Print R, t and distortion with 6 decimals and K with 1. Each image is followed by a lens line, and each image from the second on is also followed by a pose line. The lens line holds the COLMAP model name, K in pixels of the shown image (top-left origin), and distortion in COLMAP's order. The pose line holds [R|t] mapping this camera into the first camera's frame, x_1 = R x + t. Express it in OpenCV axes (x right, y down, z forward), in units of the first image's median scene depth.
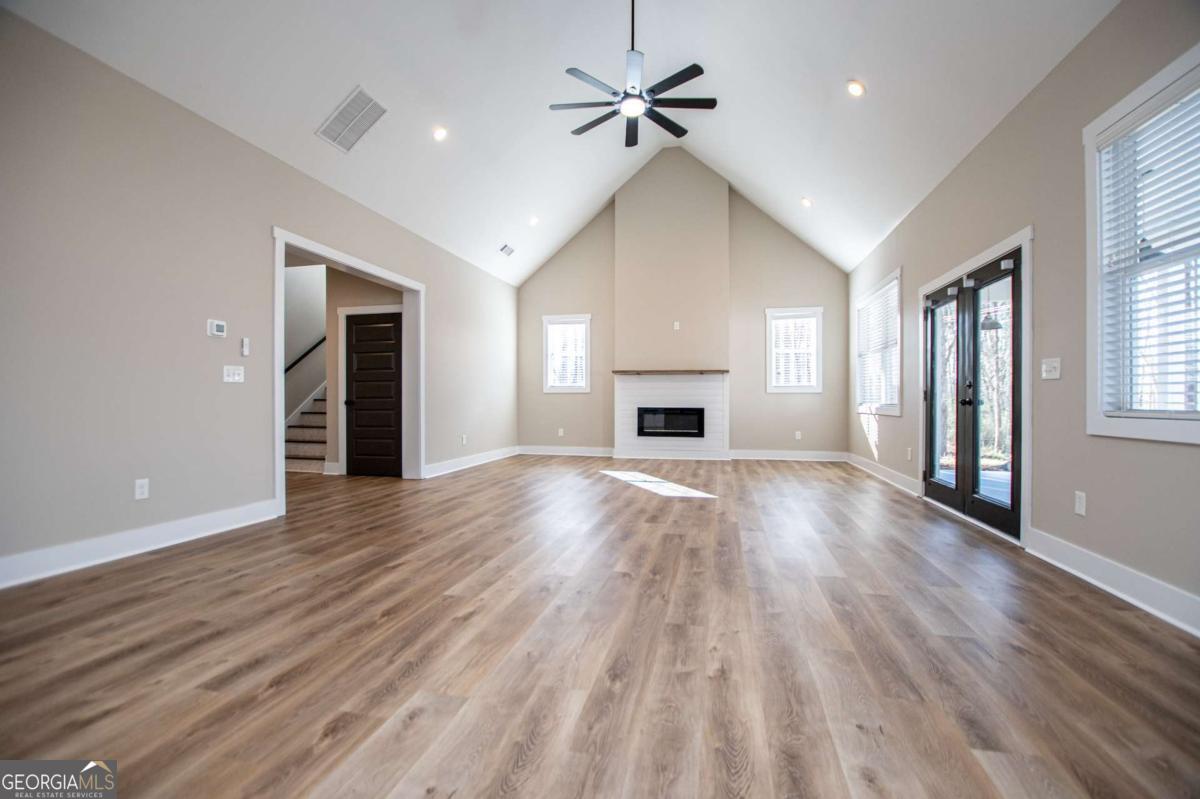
lens RADIAL K [[539.0, 0, 605.6], [0, 539.0, 400.4], [0, 0, 1]] dist [-0.024966, -0.000281]
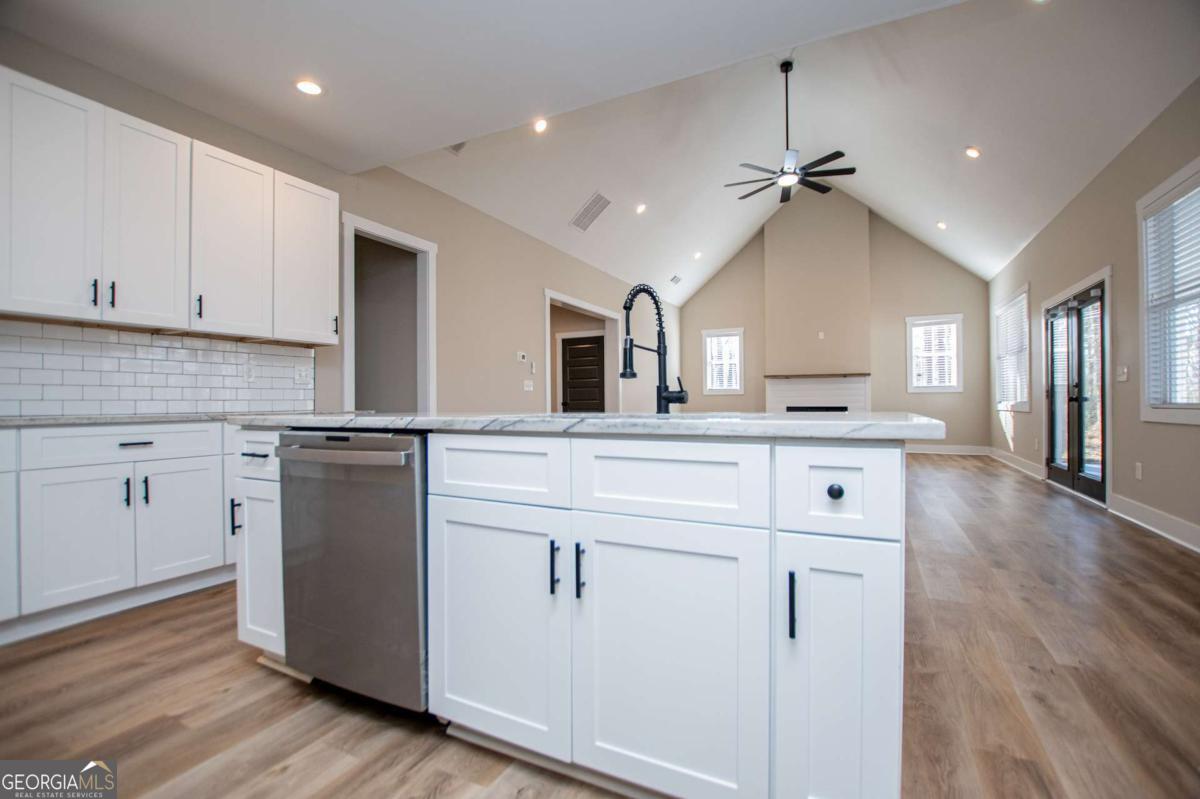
lens RADIAL K [[539.0, 0, 605.6], [0, 539.0, 400.4], [0, 0, 1]] dist [-0.024966, -0.000281]
pose [[0.970884, -0.008213, -0.239411, -0.071433], [0.007539, 0.999965, -0.003731, 0.002331], [0.239433, 0.001817, 0.970911, -0.377610]]
